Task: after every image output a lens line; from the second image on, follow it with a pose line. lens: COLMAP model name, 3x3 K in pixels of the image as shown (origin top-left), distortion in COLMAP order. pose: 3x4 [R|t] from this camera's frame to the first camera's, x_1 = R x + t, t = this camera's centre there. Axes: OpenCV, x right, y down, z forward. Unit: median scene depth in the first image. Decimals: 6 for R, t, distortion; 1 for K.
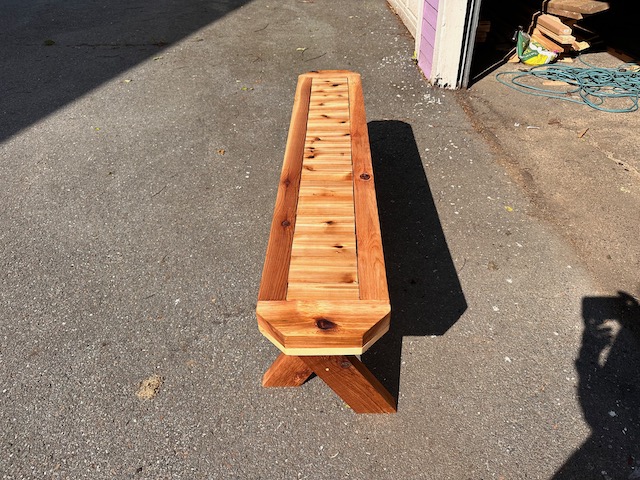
lens RADIAL K [[447.6, 0, 319.3], [0, 447.6, 241.3], [0, 0, 1]] dist [0.010716, -0.013393]
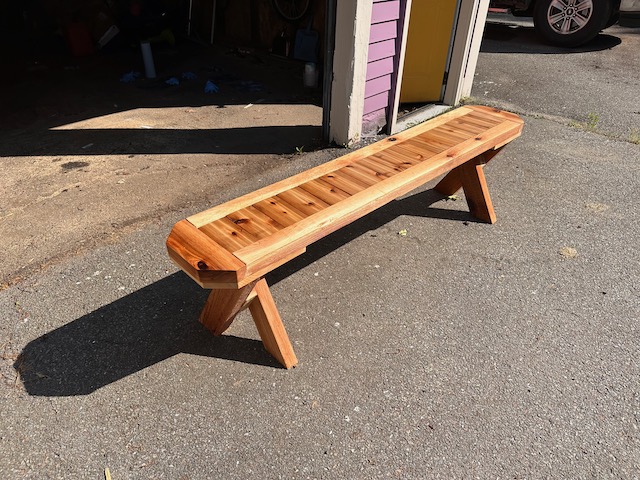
lens RADIAL K [[447.6, 0, 317.0], [0, 447.6, 235.4], [0, 0, 1]] dist [0.010716, -0.013393]
pose [[-0.697006, -0.402383, 0.593524, -0.400487], [0.455422, 0.390925, 0.799855, -0.754356], [-0.553872, 0.827808, -0.089223, 0.953265]]
